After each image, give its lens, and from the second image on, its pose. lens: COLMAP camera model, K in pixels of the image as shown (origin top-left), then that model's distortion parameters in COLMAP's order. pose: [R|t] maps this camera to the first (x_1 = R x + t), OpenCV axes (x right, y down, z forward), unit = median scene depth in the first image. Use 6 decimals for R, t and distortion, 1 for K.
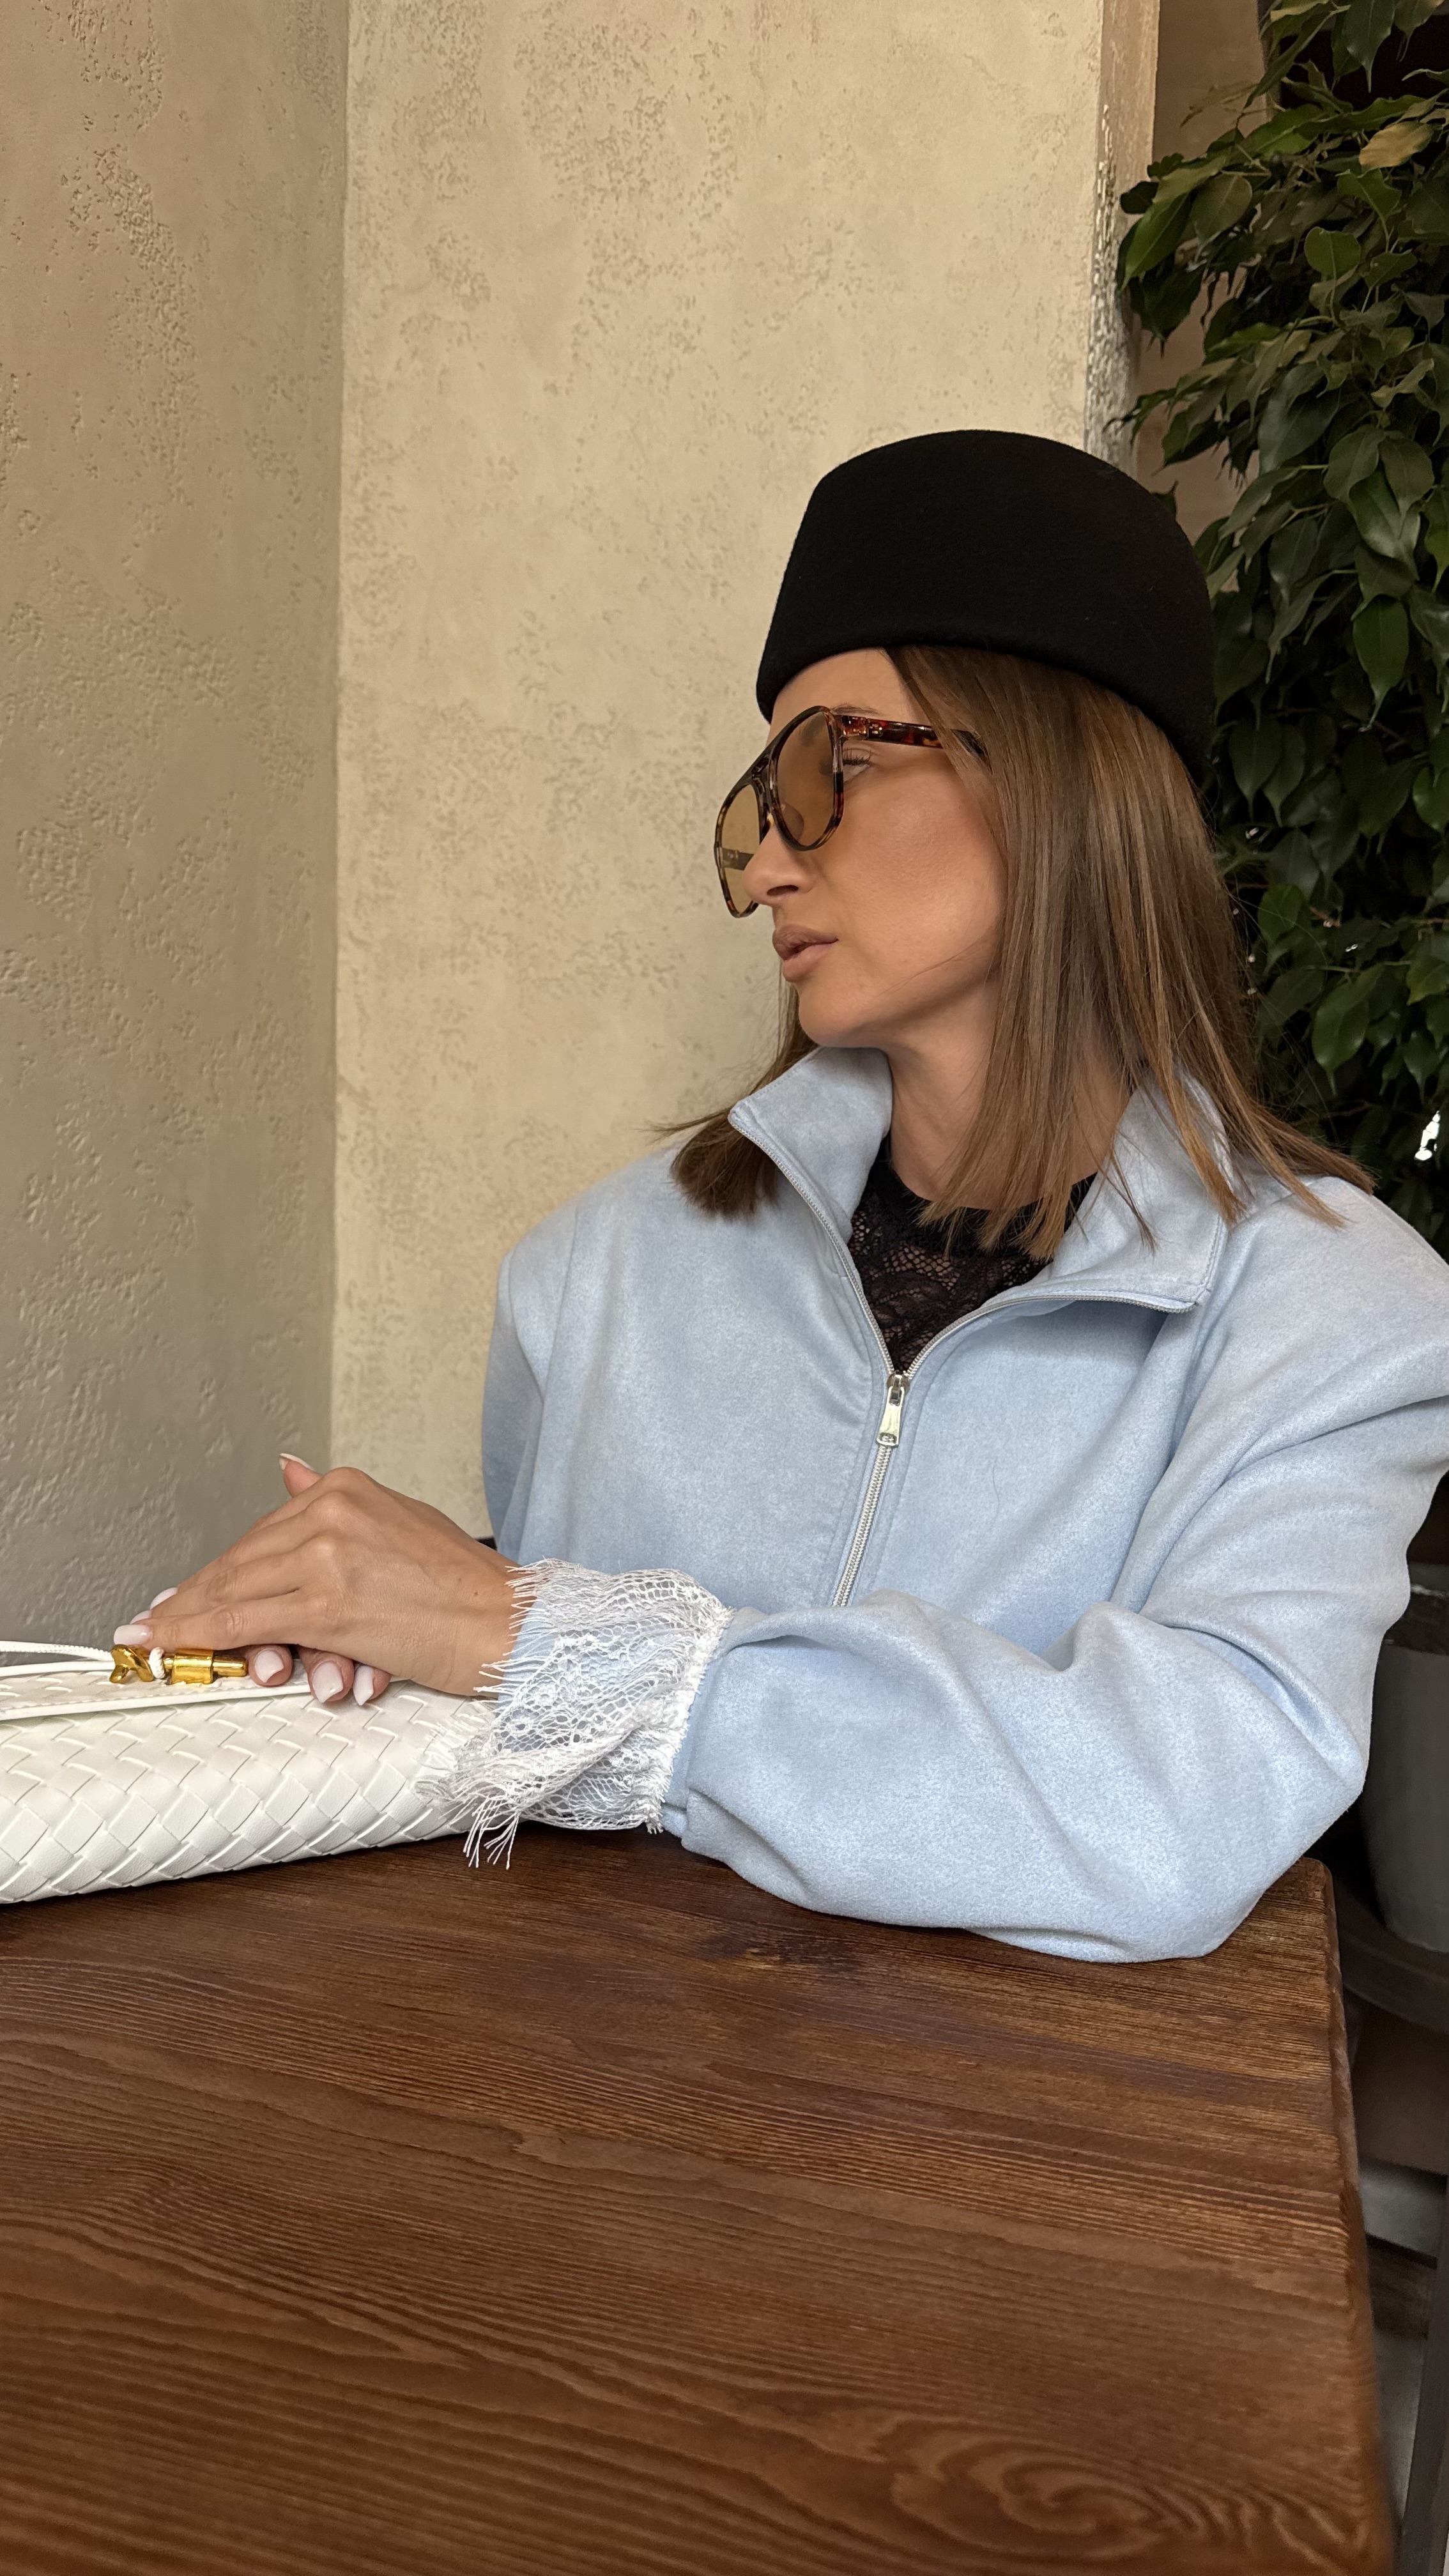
lens RADIAL K [[1820.1, 0, 724.5], [0, 1820.1, 1288.0], [0, 0, 1]] dist [-0.006905, -0.009920]
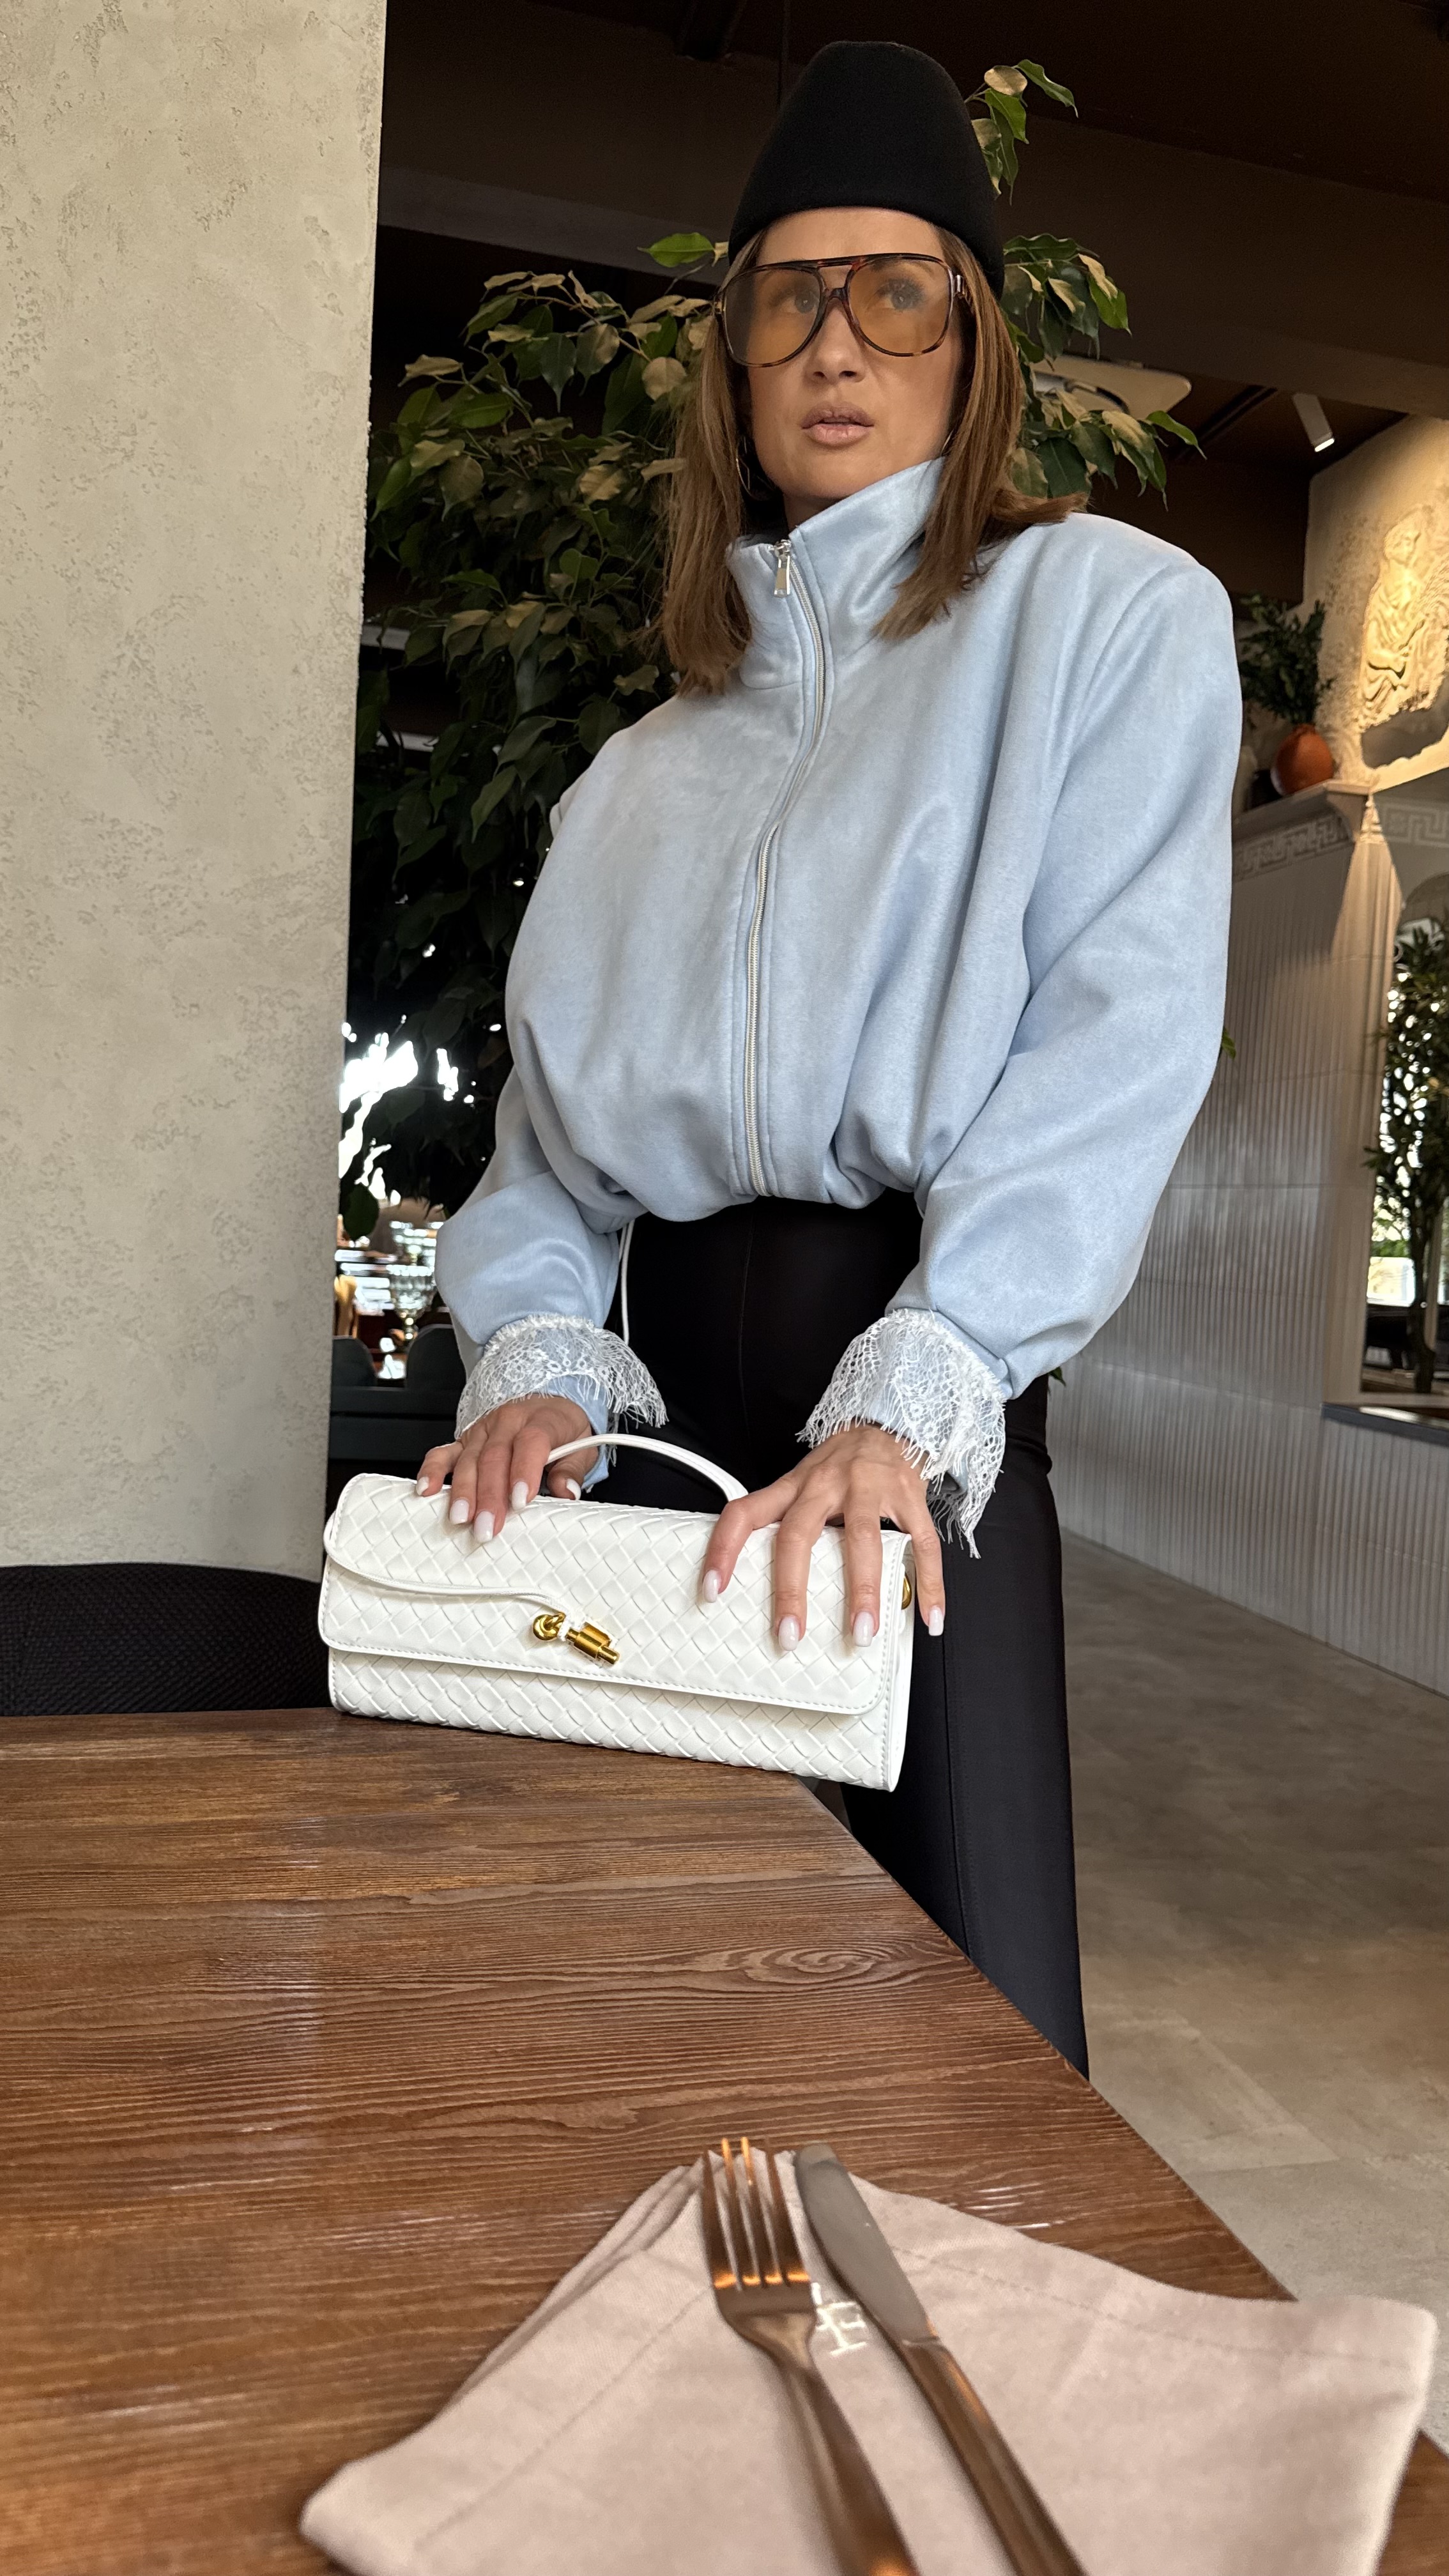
lens RADIAL K [[1820.1, 0, 724.5], [0, 1820.1, 1288.0], [0, 0, 1]] dist [-0.006905, -0.009920]
pose [[0.843992, -0.014641, 0.536156, -0.293583], [0.024343, 0.999643, -0.011021, -0.009420], [-0.535803, 0.022353, 0.844047, -0.187909]]
